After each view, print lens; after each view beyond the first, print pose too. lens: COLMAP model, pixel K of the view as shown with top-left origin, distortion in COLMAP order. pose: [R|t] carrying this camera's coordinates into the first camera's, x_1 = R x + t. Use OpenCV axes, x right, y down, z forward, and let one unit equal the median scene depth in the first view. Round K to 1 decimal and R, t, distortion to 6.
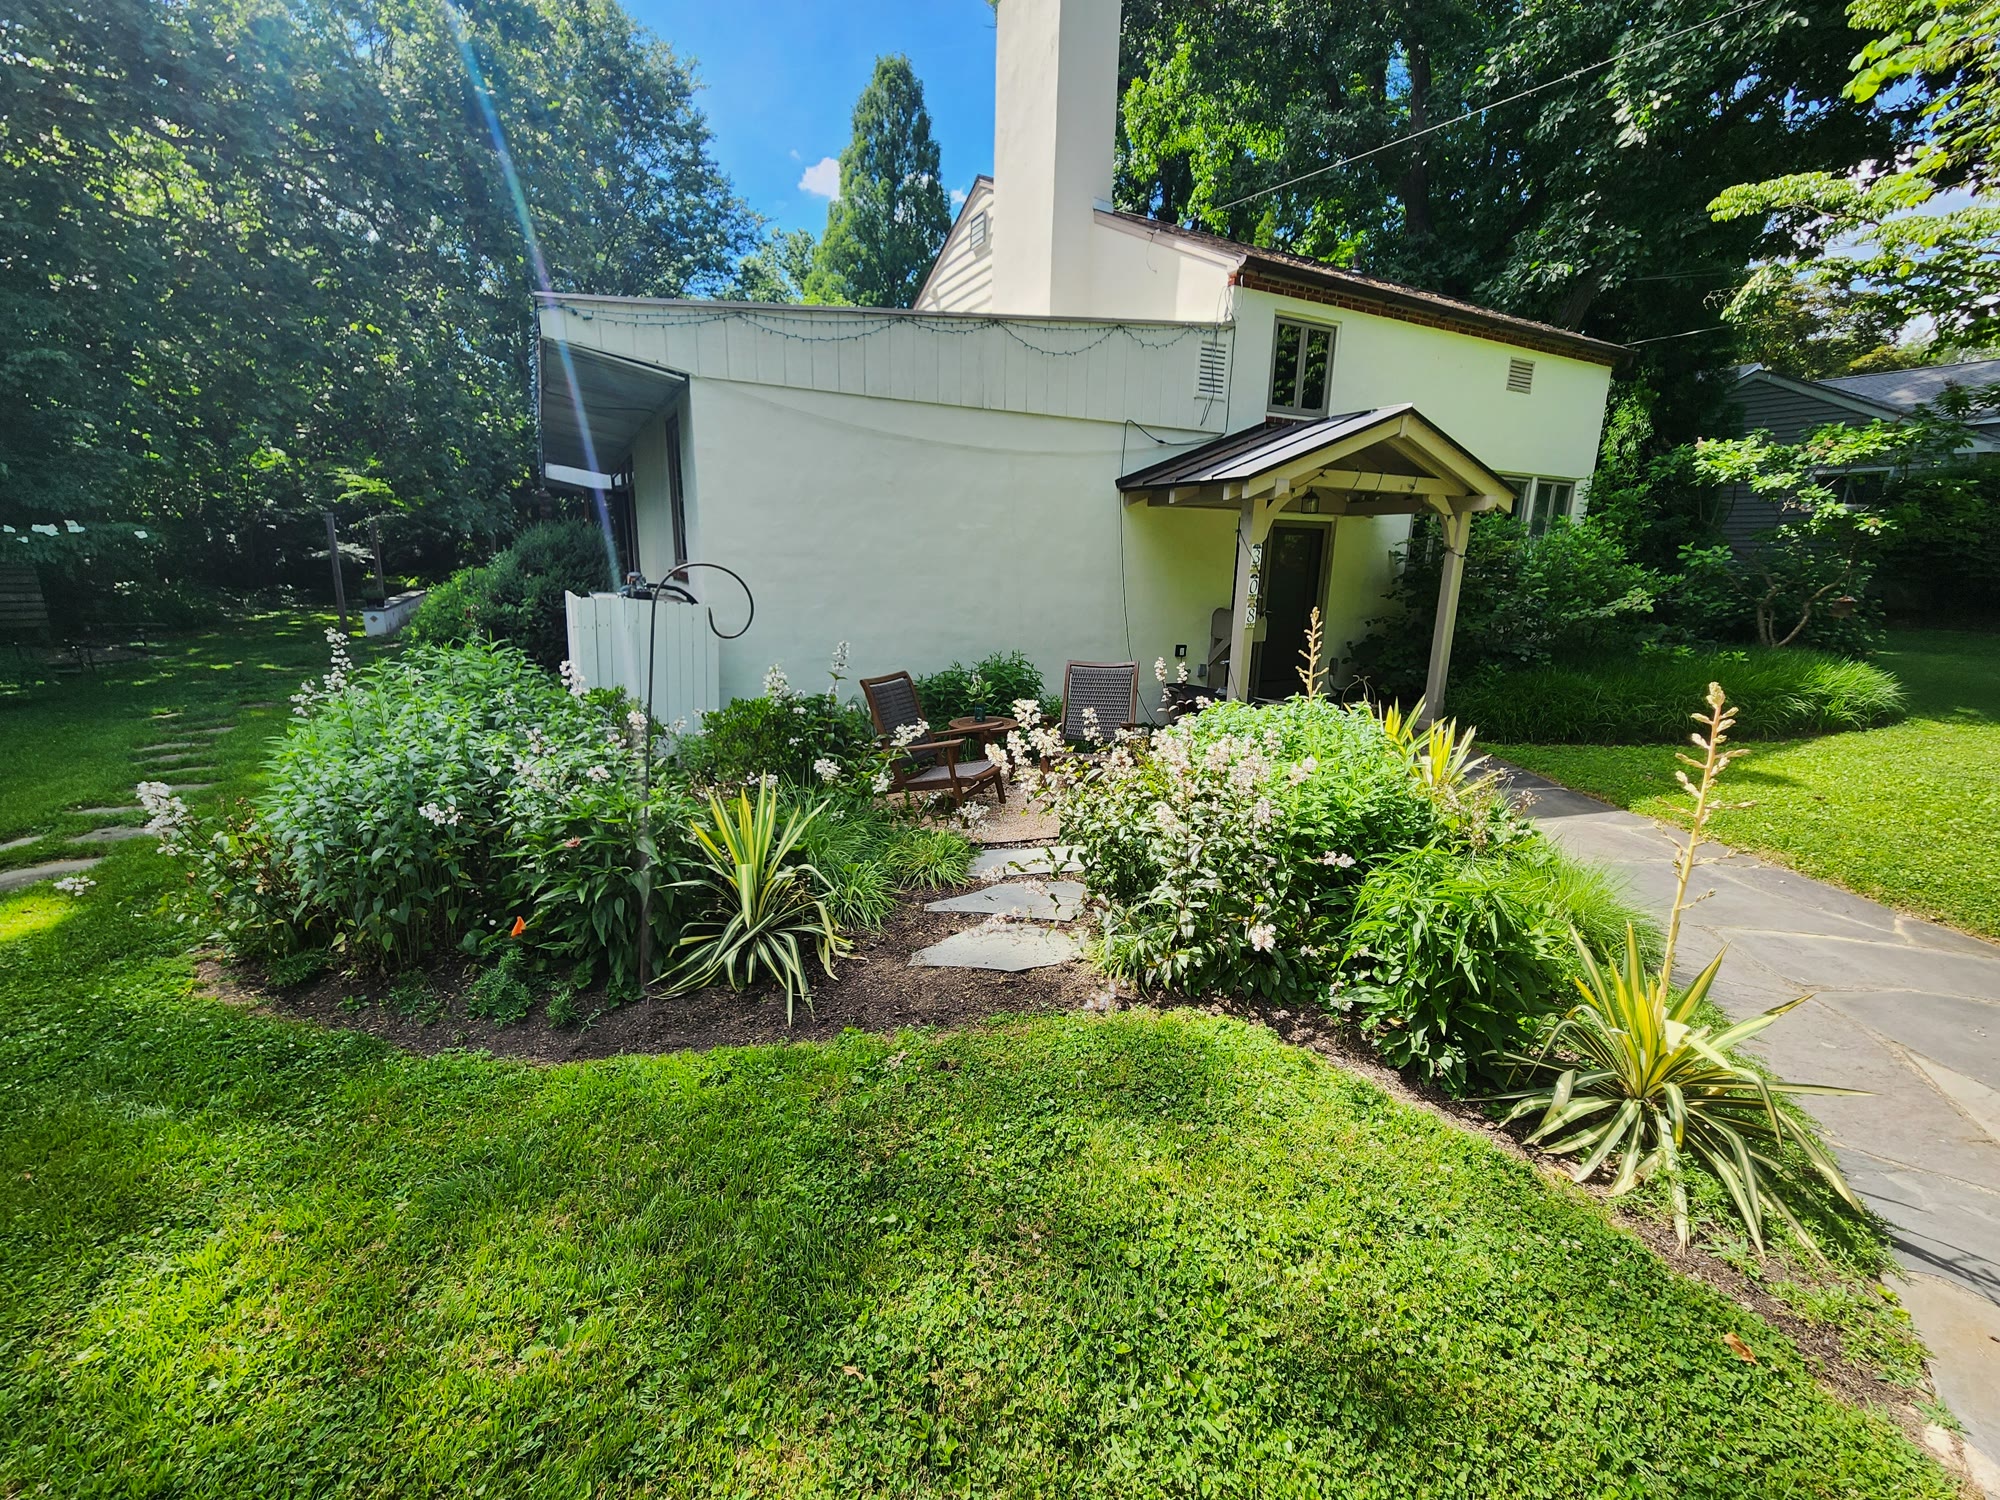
lens RADIAL K [[777.3, 0, 980.6], [0, 777.3, 749.5], [0, 0, 1]] dist [-0.000029, -0.000995]
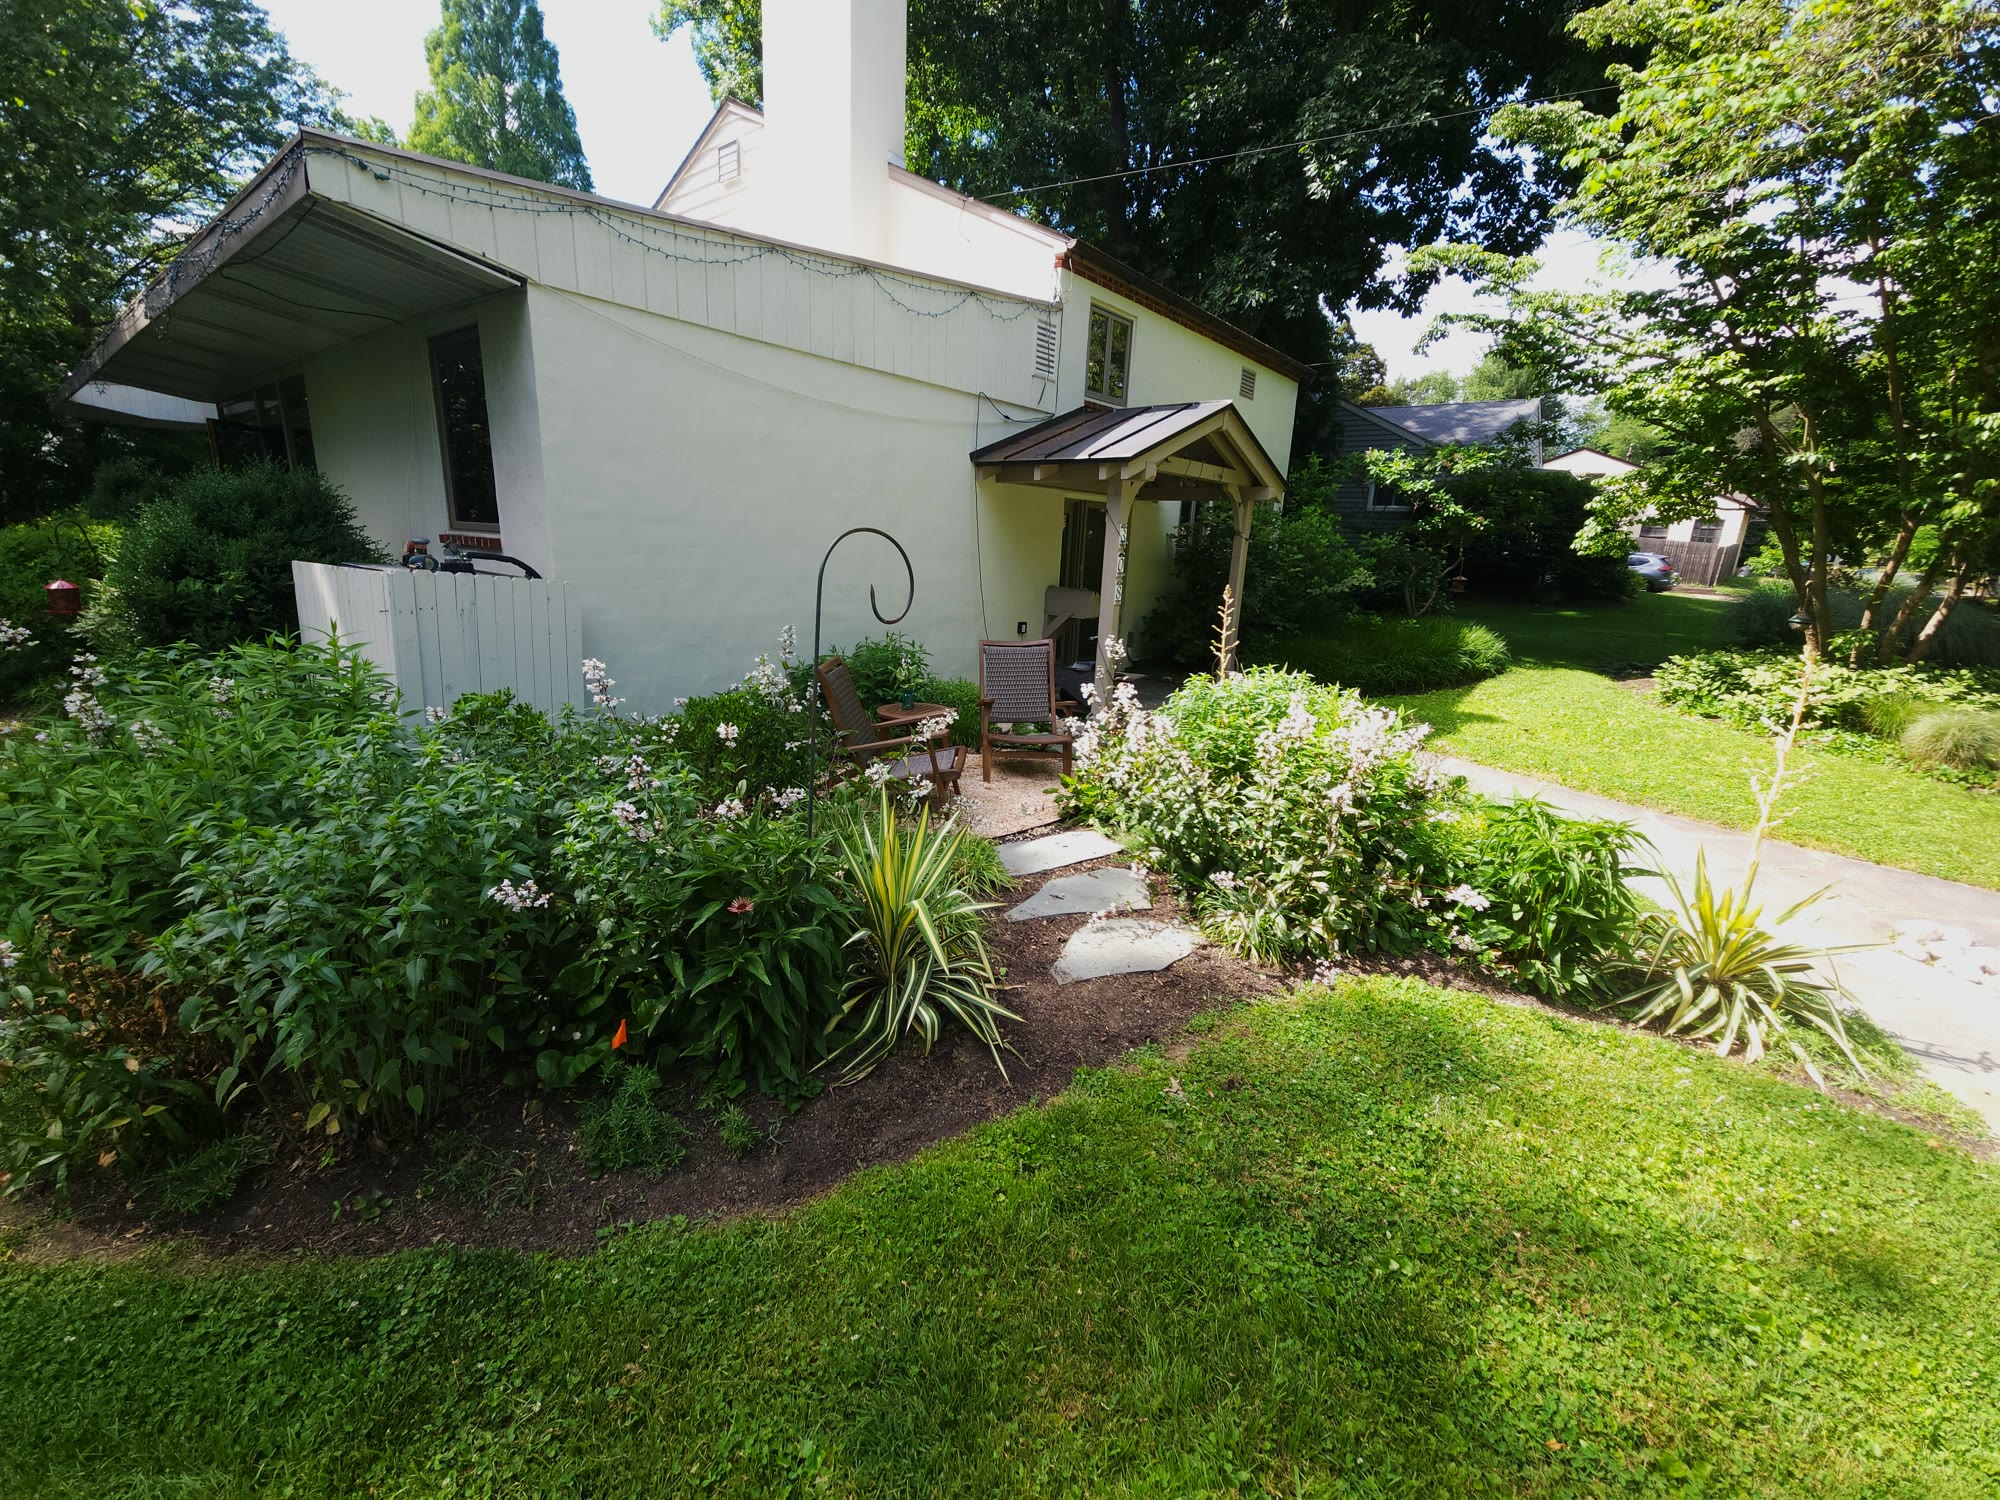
lens RADIAL K [[777.3, 0, 997.4], [0, 777.3, 750.7], [0, 0, 1]] dist [-0.000029, -0.000995]
pose [[0.926753, -0.077262, 0.367639, -0.183212], [0.065910, 0.996883, 0.043356, -0.014243], [-0.369843, -0.015949, 0.928957, 0.074974]]
